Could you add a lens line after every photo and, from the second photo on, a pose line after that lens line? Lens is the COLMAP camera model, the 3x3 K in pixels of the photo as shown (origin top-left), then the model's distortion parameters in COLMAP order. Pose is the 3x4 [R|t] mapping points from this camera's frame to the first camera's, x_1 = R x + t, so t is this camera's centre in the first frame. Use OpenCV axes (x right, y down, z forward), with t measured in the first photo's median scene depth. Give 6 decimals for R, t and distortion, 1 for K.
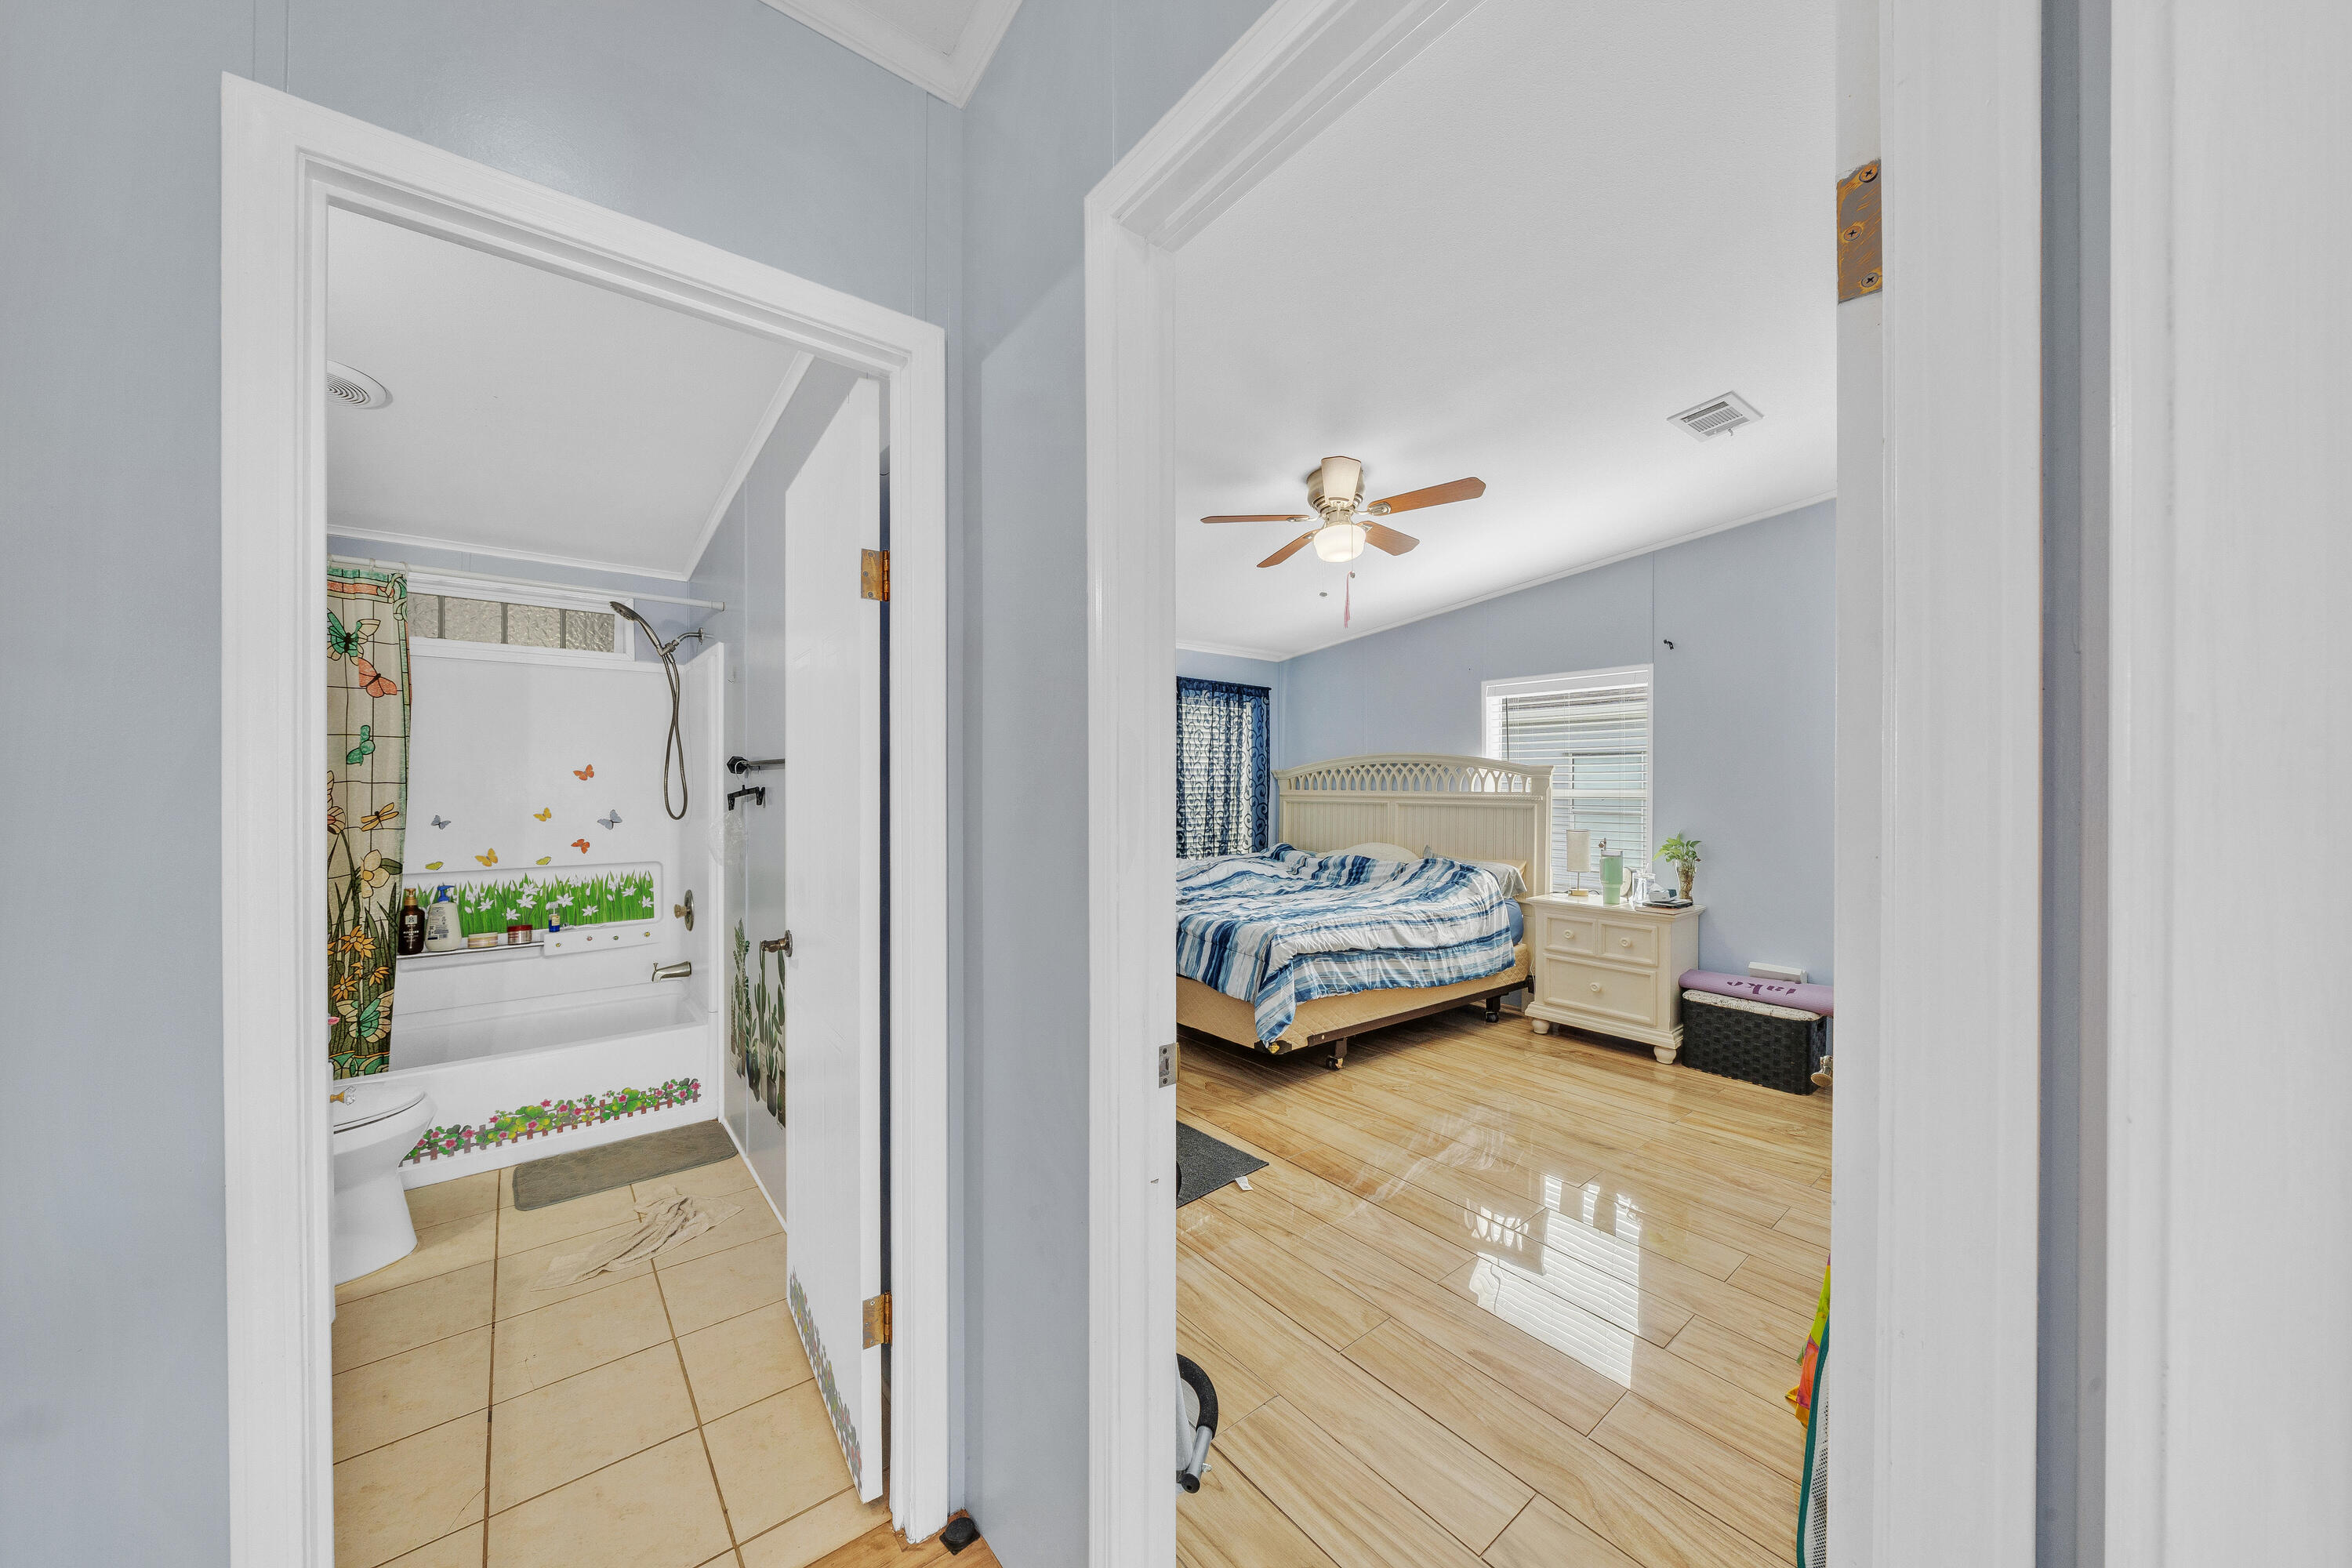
lens RADIAL K [[808.0, 0, 1163.3], [0, 808.0, 789.9], [0, 0, 1]] dist [-0.005577, -0.000197]
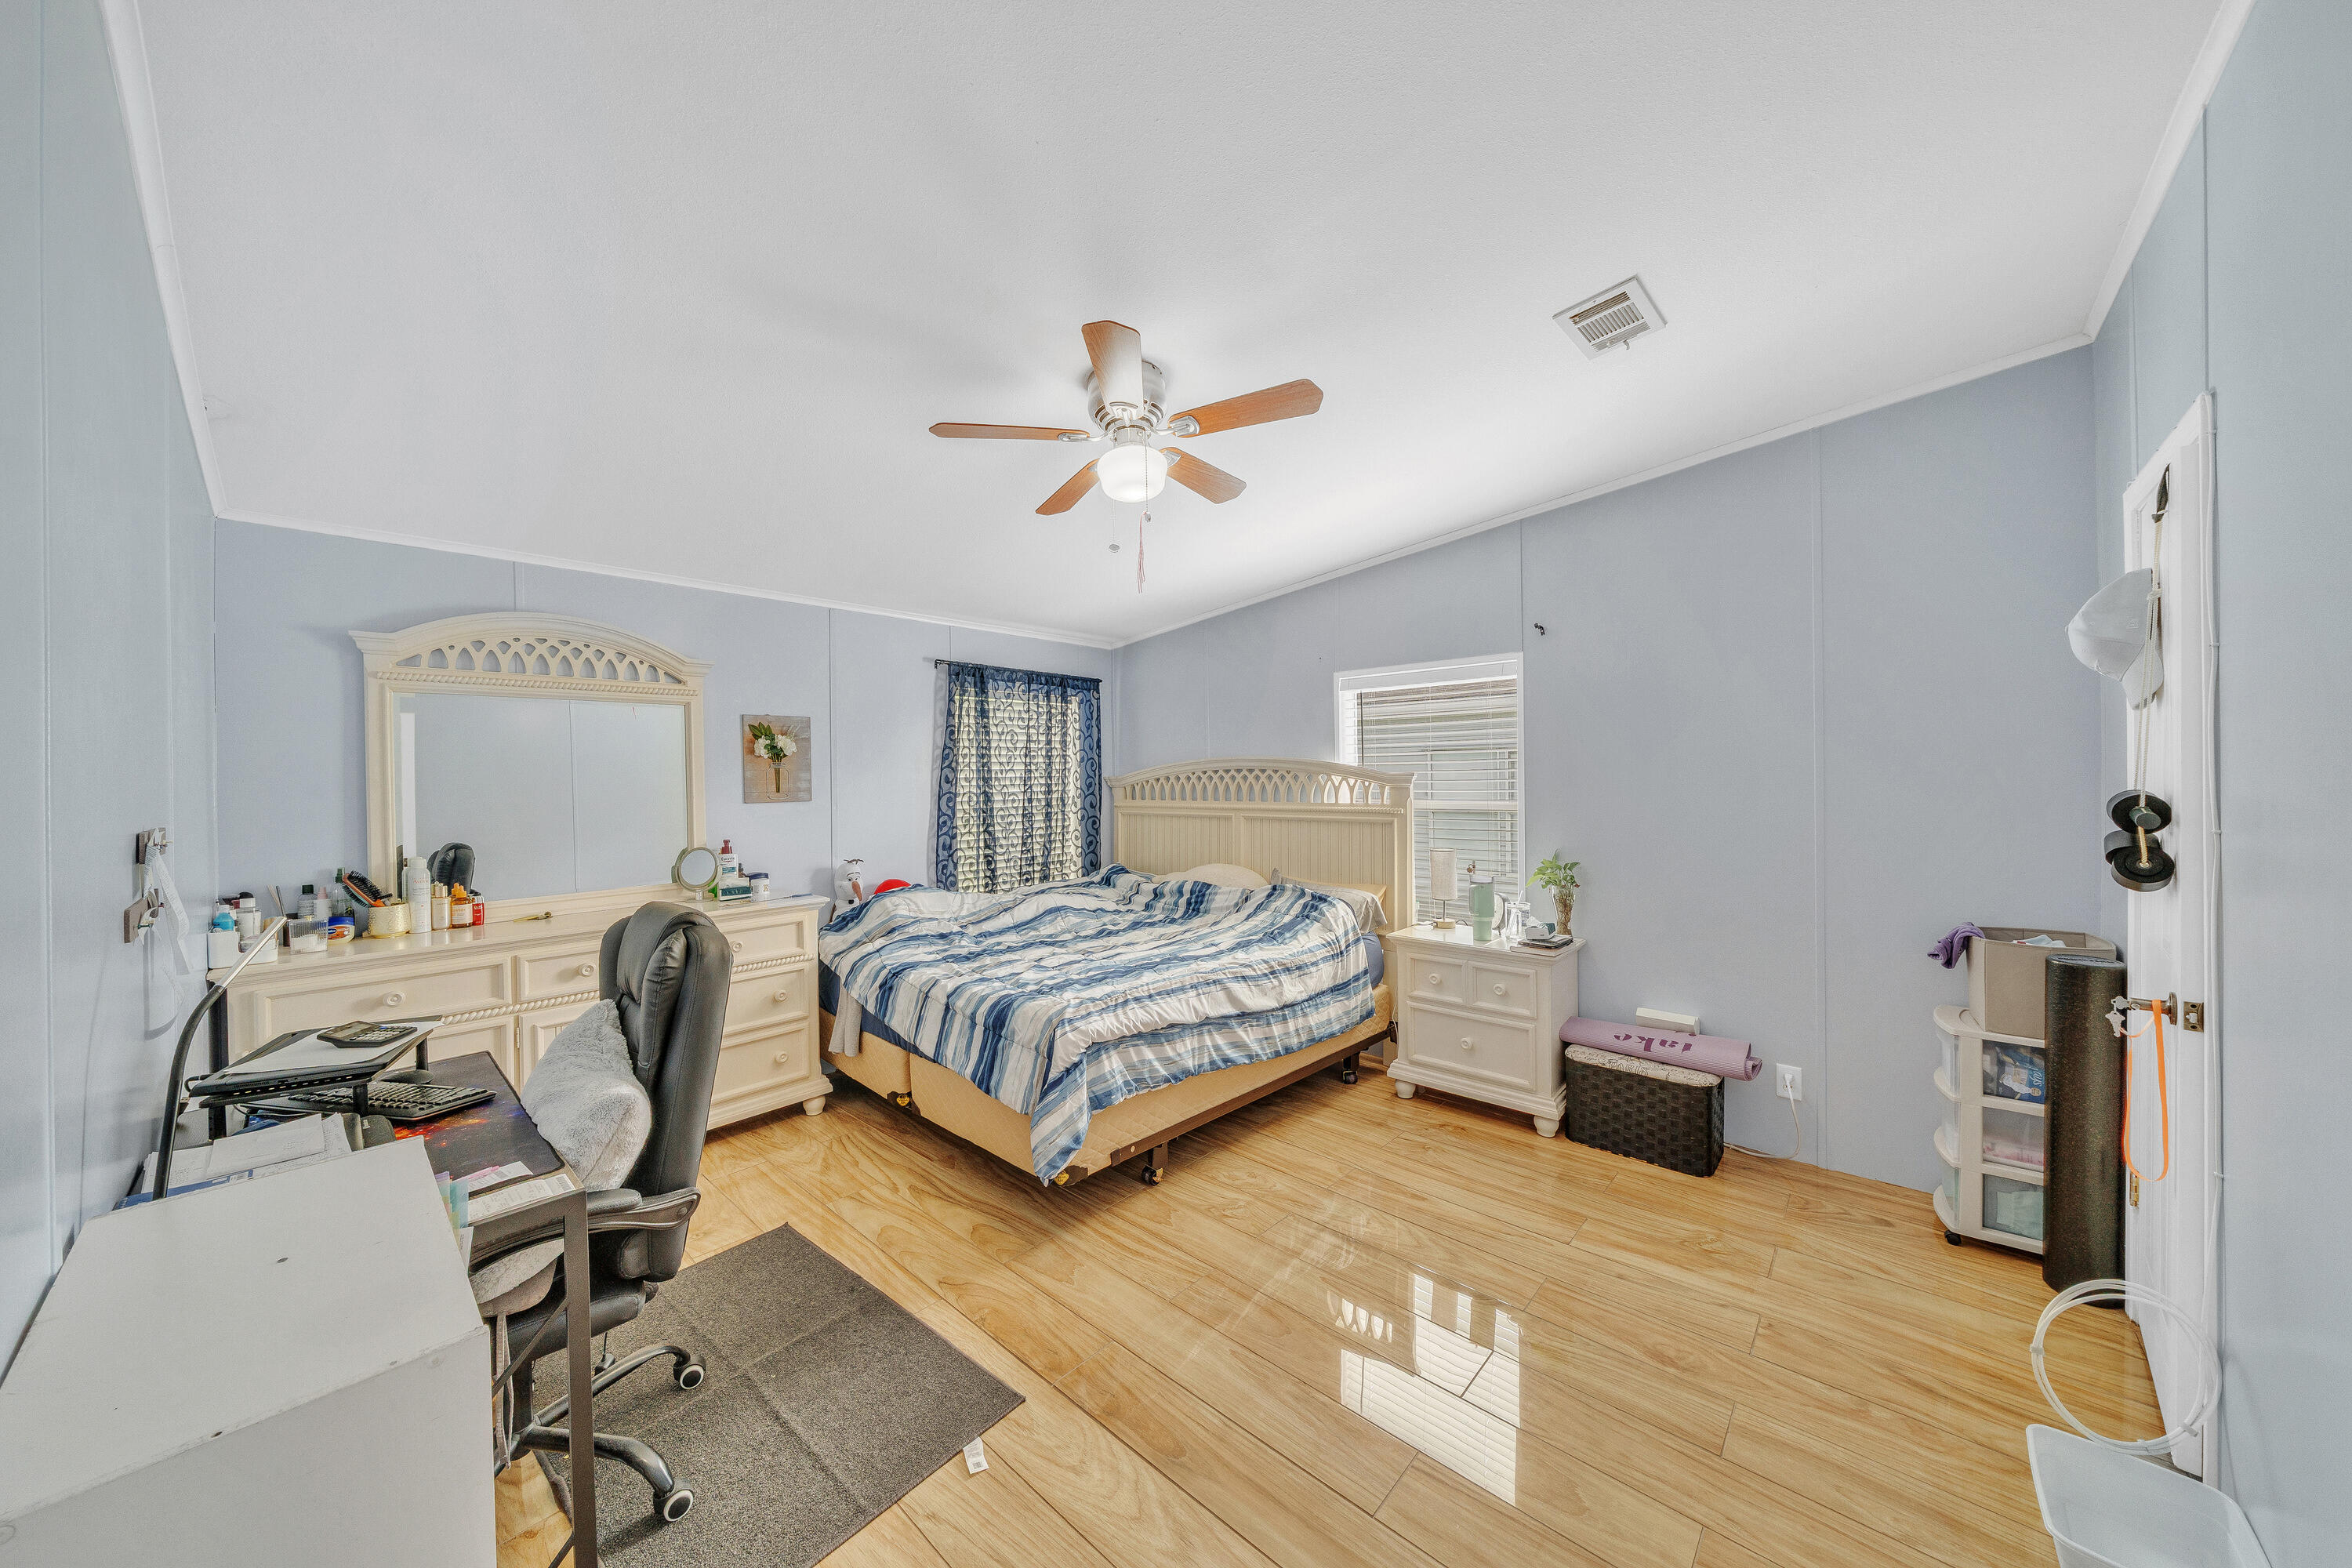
lens RADIAL K [[777.0, 0, 1212.8], [0, 777.0, 791.4], [0, 0, 1]] dist [-0.000787, -0.000011]
pose [[0.979713, -0.022630, 0.199125, 0.125052], [0.019594, 0.999660, 0.017204, -0.031185], [-0.199447, -0.012953, 0.979823, 0.267818]]
